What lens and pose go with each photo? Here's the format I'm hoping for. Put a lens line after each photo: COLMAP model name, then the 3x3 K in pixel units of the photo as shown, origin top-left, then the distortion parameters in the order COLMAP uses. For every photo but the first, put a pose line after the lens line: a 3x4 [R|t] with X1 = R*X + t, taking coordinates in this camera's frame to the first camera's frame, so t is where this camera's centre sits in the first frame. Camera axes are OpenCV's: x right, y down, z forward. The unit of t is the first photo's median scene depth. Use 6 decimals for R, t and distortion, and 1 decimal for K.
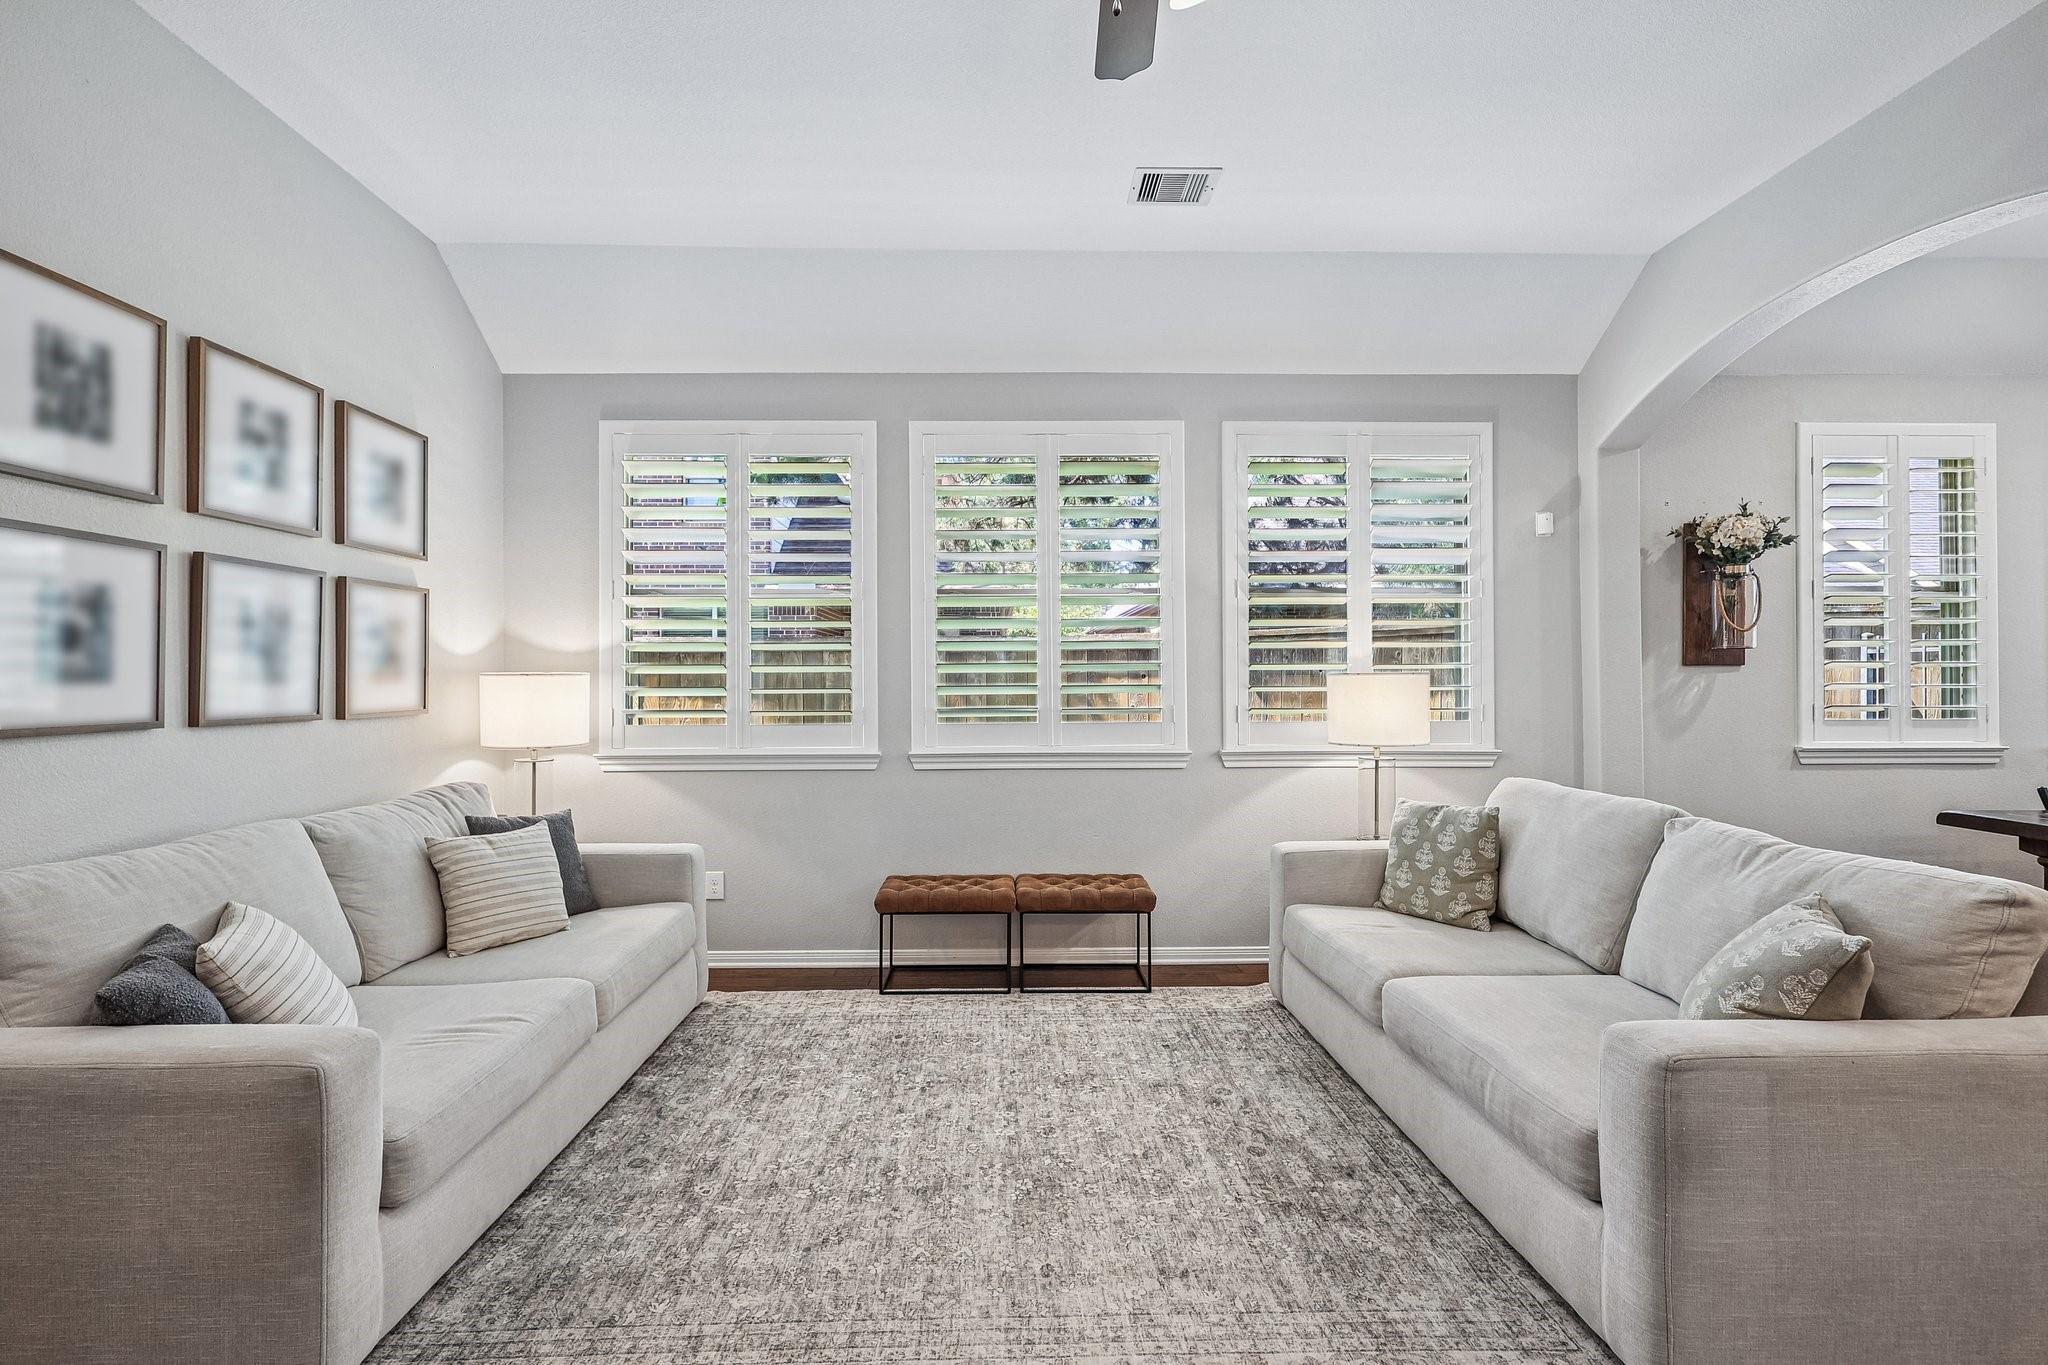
lens RADIAL K [[945.7, 0, 1015.7], [0, 945.7, 679.6], [0, 0, 1]] dist [-0.003326, 0.000458]
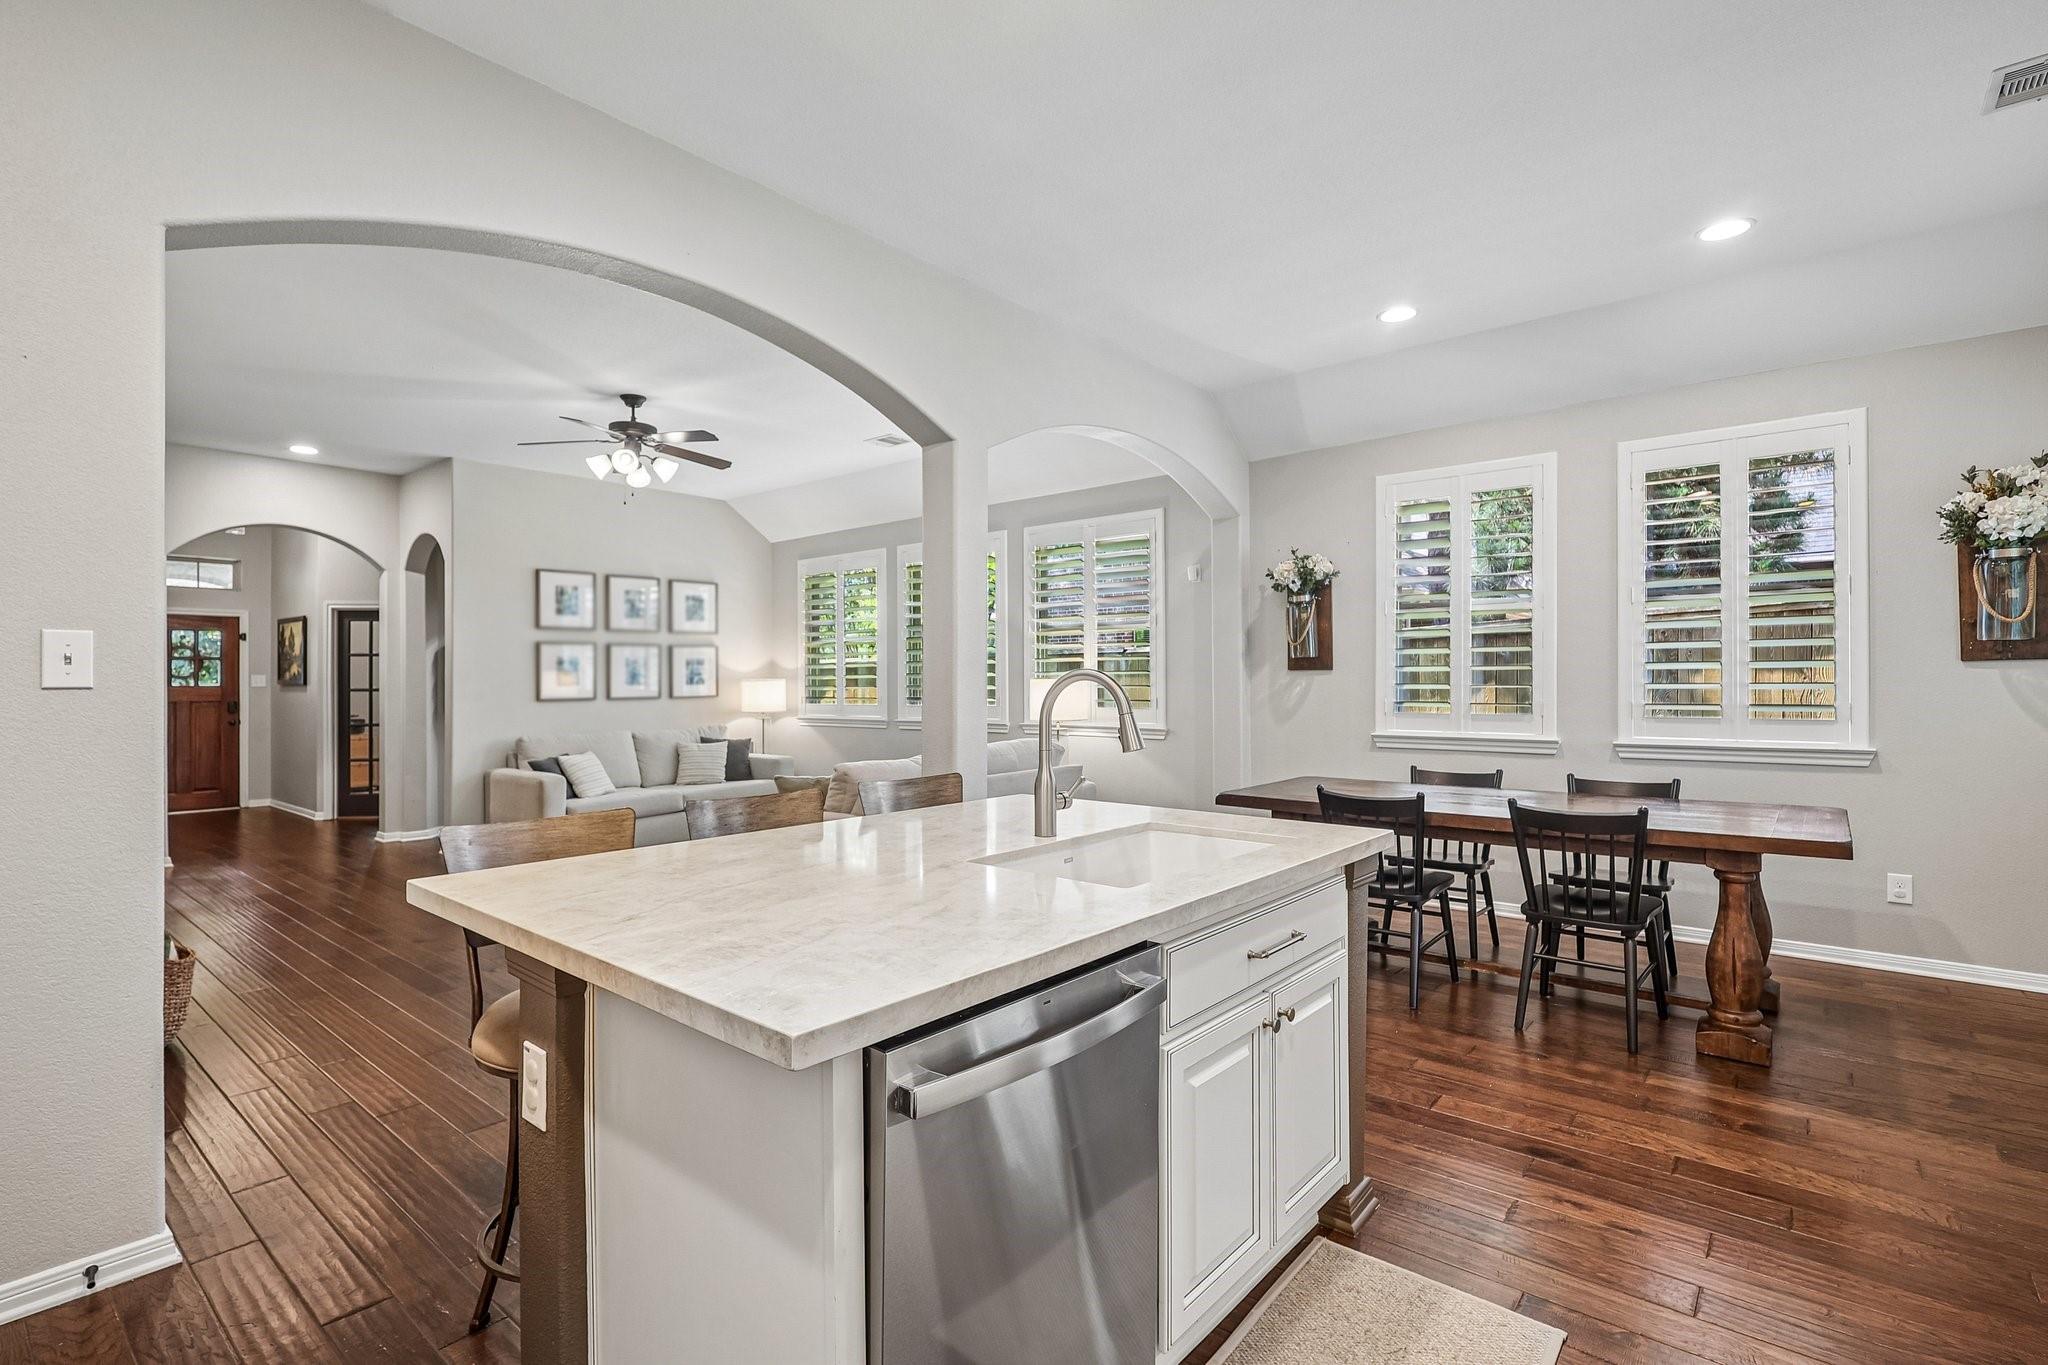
lens RADIAL K [[957.4, 0, 1011.7], [0, 957.4, 685.9], [0, 0, 1]] dist [0.002404, 0.000404]
pose [[0.750738, 0.000538, -0.660600, 1.509281], [0.008896, 0.999901, 0.010924, -0.012493], [0.660540, -0.014078, 0.750659, -0.335044]]
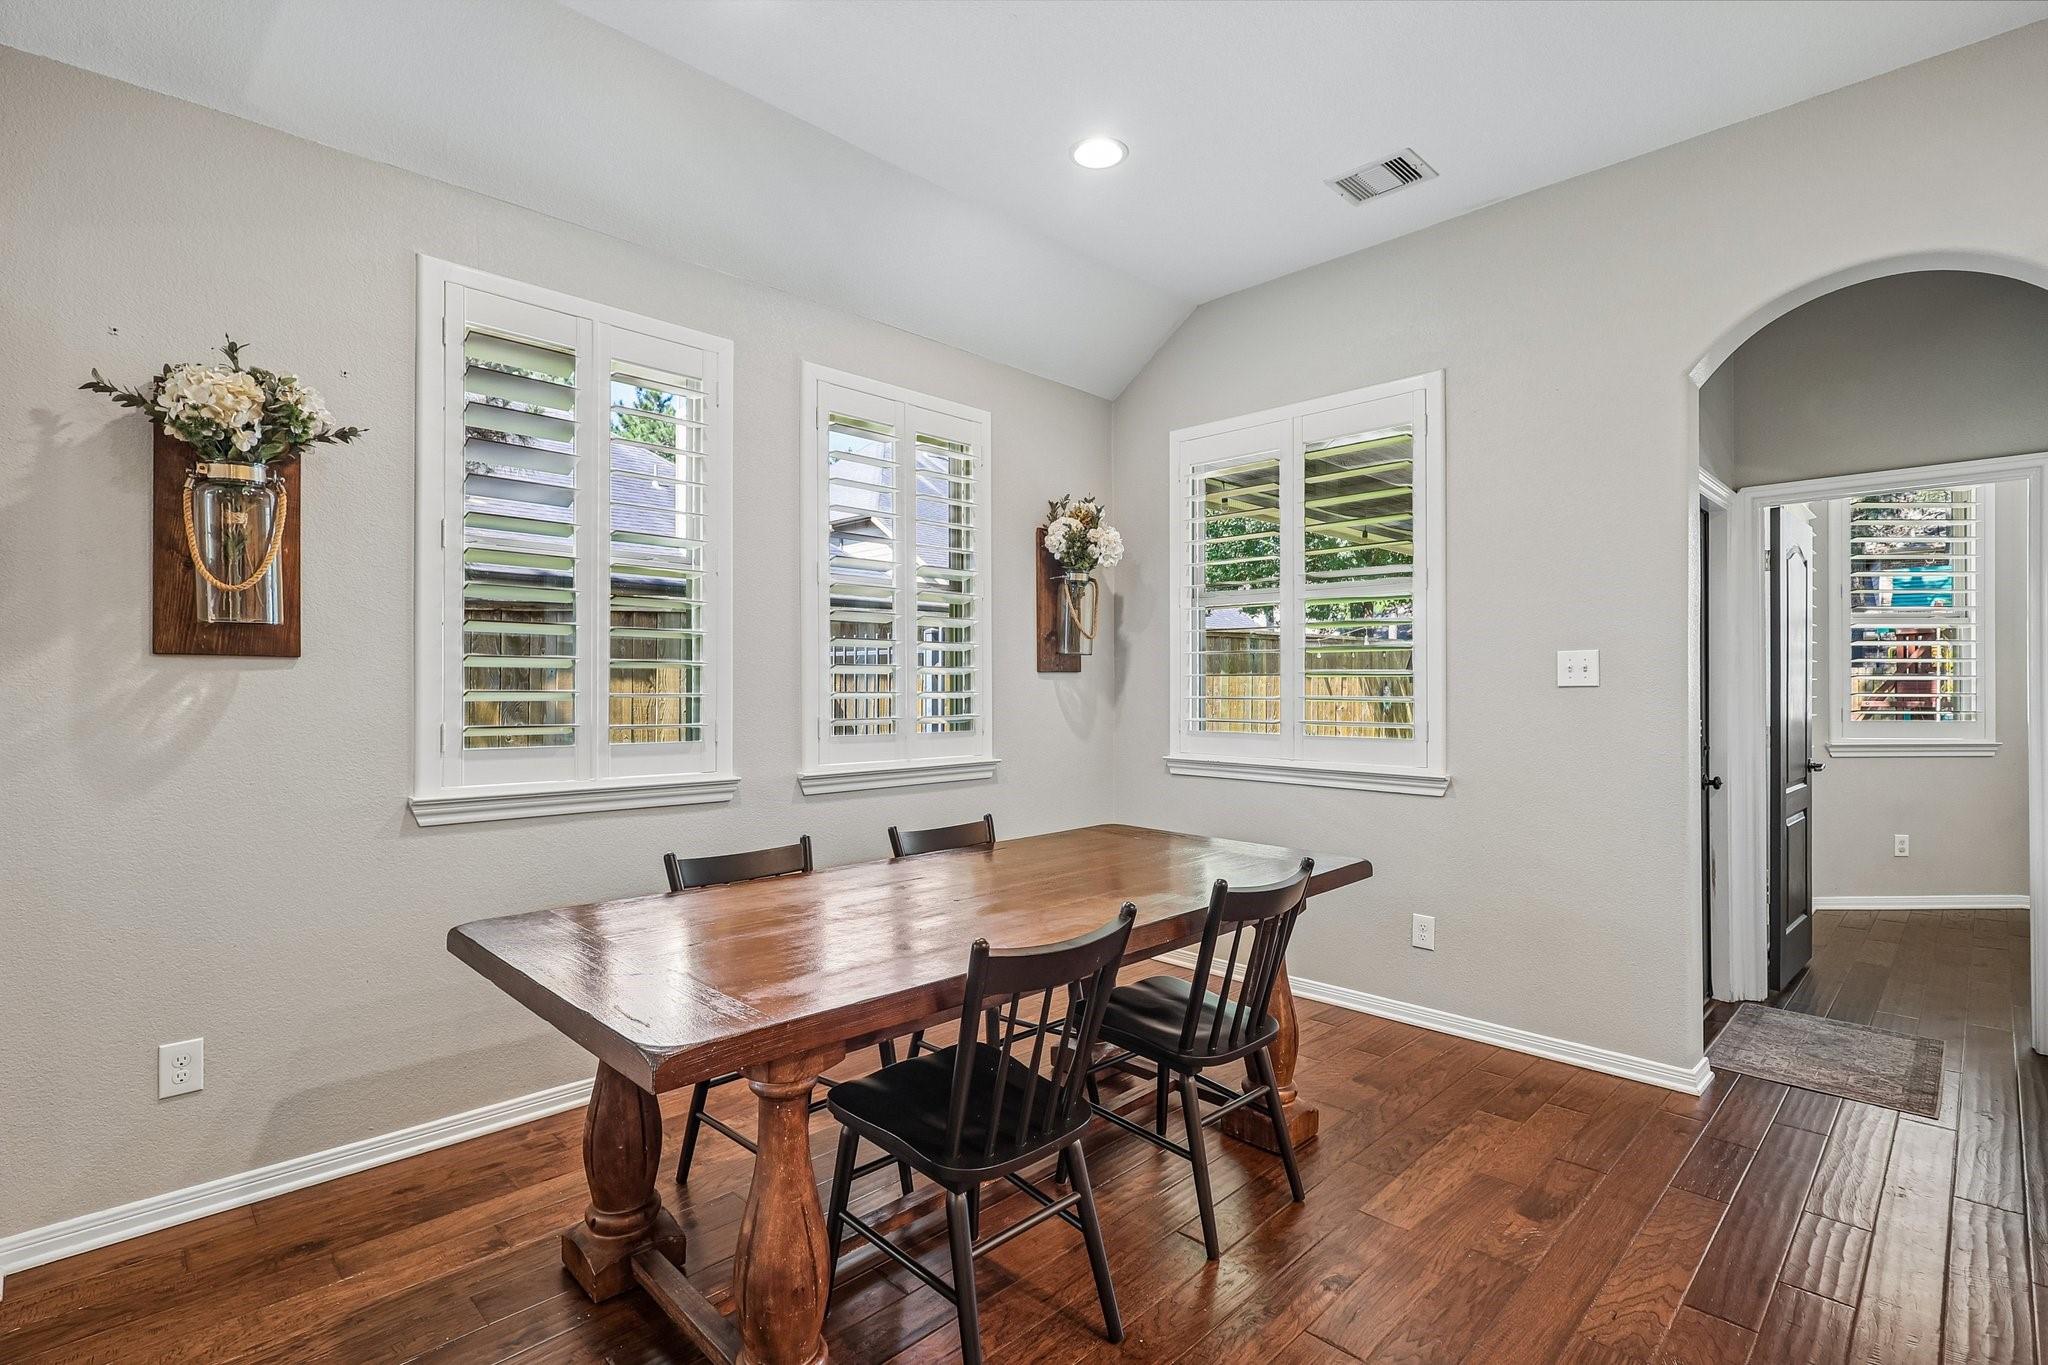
lens RADIAL K [[955.0, 0, 1012.8], [0, 955.0, 680.5], [0, 0, 1]] dist [0.001346, -0.000499]
pose [[0.728197, 0.009826, 0.685297, 0.794065], [-0.007287, 0.999952, -0.006594, -0.000813], [-0.685329, -0.000192, 0.728234, 0.347948]]
